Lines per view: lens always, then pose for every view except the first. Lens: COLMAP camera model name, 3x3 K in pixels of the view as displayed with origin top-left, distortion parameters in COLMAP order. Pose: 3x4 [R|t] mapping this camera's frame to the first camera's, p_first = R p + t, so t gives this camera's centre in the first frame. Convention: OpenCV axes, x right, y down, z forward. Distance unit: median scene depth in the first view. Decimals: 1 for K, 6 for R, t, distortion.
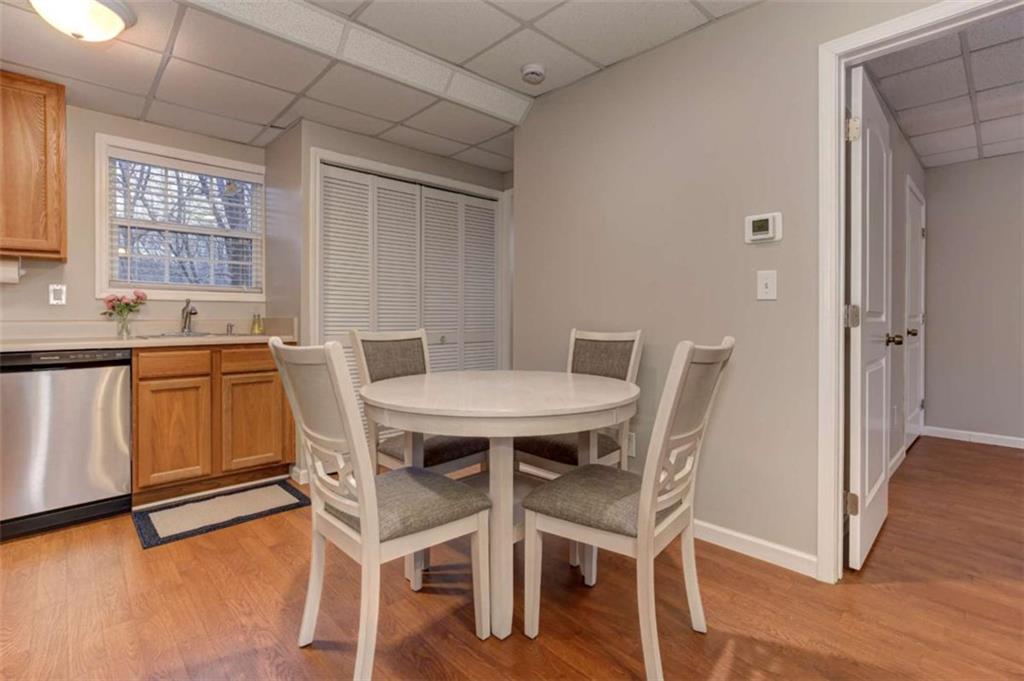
lens RADIAL K [[487.0, 0, 523.3], [0, 487.0, 319.6], [0, 0, 1]] dist [-0.025984, 0.007241]
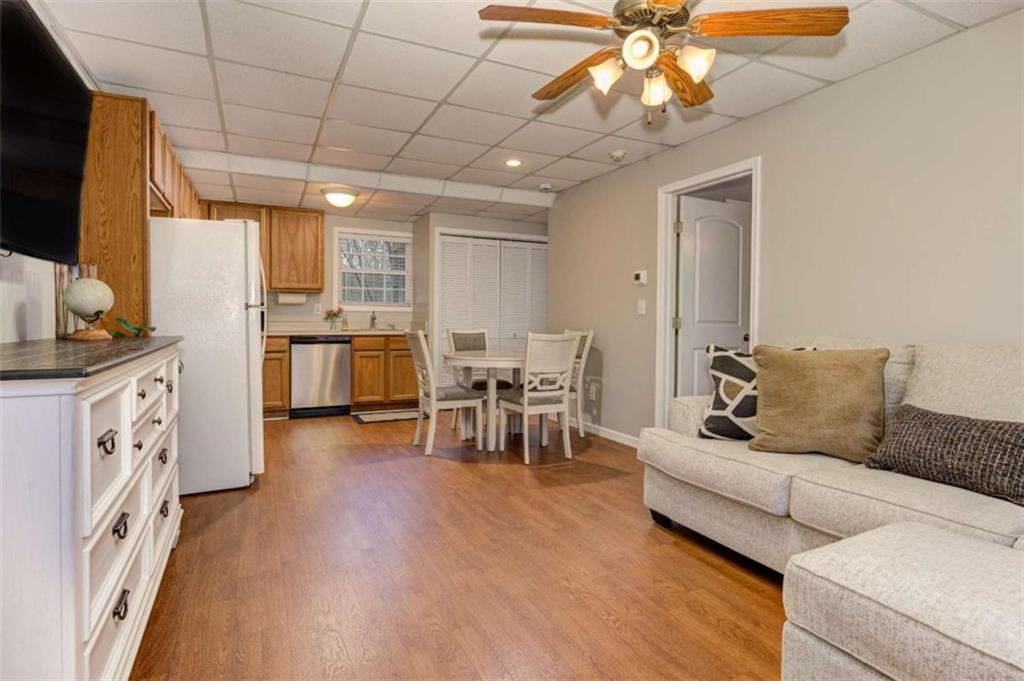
lens RADIAL K [[544.9, 0, 540.8], [0, 544.9, 322.4], [0, 0, 1]] dist [-0.018608, 0.005933]
pose [[0.962233, 0.009286, -0.272068, 0.593846], [-0.009585, 0.999954, 0.000230, -0.005983], [0.272058, 0.002387, 0.962278, -1.010057]]
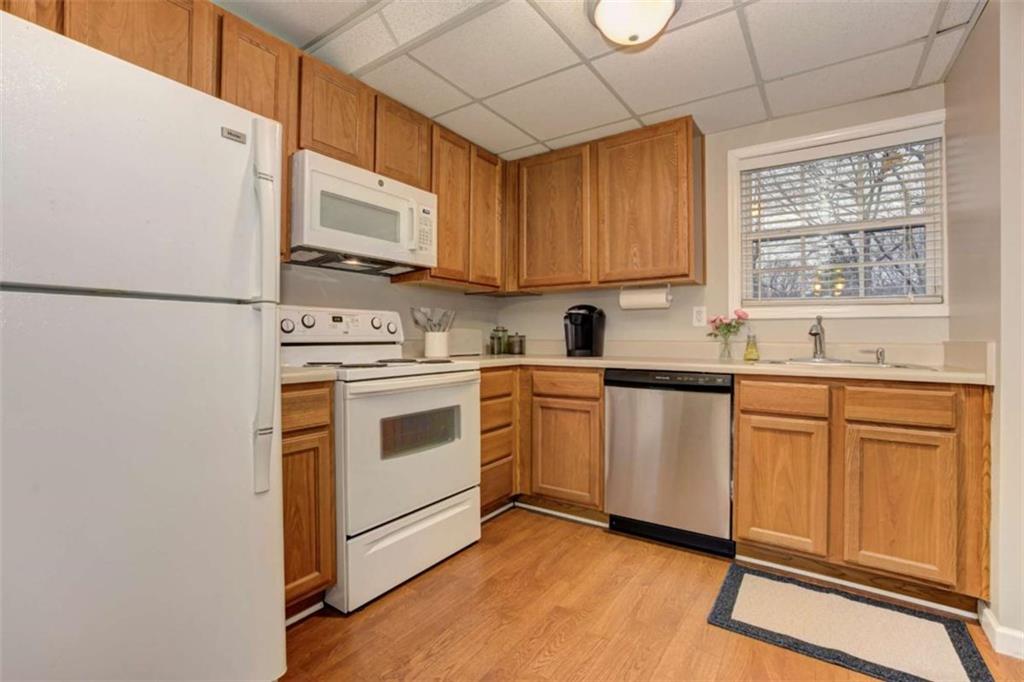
lens RADIAL K [[449.4, 0, 508.8], [0, 449.4, 331.0], [0, 0, 1]] dist [-0.017367, 0.004174]
pose [[0.183612, -0.009090, -0.982957, -0.083957], [-0.010506, 0.999882, -0.011209, -0.005815], [0.982943, 0.012385, 0.183495, 0.429936]]
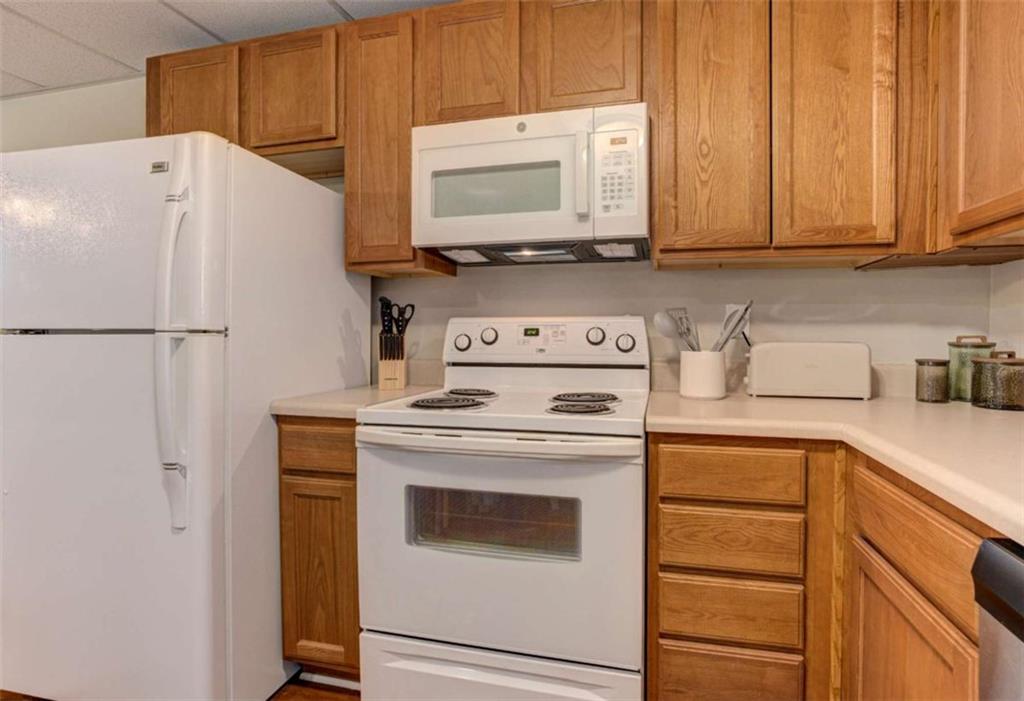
lens RADIAL K [[493.8, 0, 542.1], [0, 493.8, 341.0], [0, 0, 1]] dist [-0.025228, -0.000395]
pose [[-0.840078, 0.012883, -0.542313, -0.626935], [-0.000686, 0.999692, 0.024810, -0.039953], [0.542465, 0.021214, -0.839810, 0.863555]]
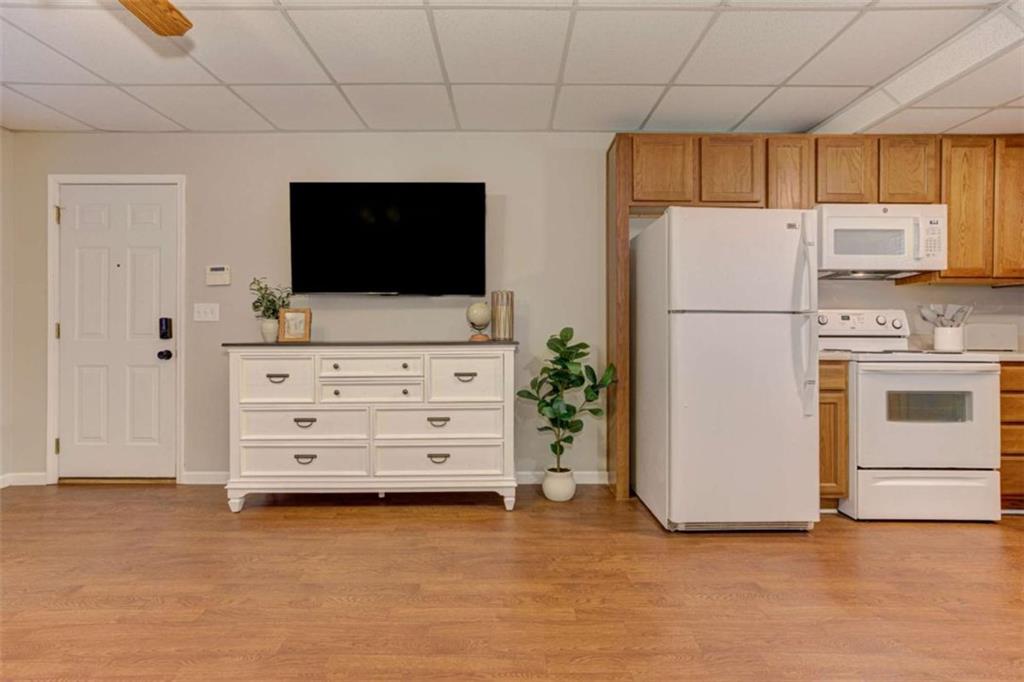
lens RADIAL K [[484.9, 0, 502.2], [0, 484.9, 328.5], [0, 0, 1]] dist [-0.018870, 0.008663]
pose [[-0.690713, -0.003368, -0.723122, 0.488023], [-0.008147, 0.999962, 0.003125, -0.005128], [0.723083, 0.008050, -0.690714, 0.477052]]
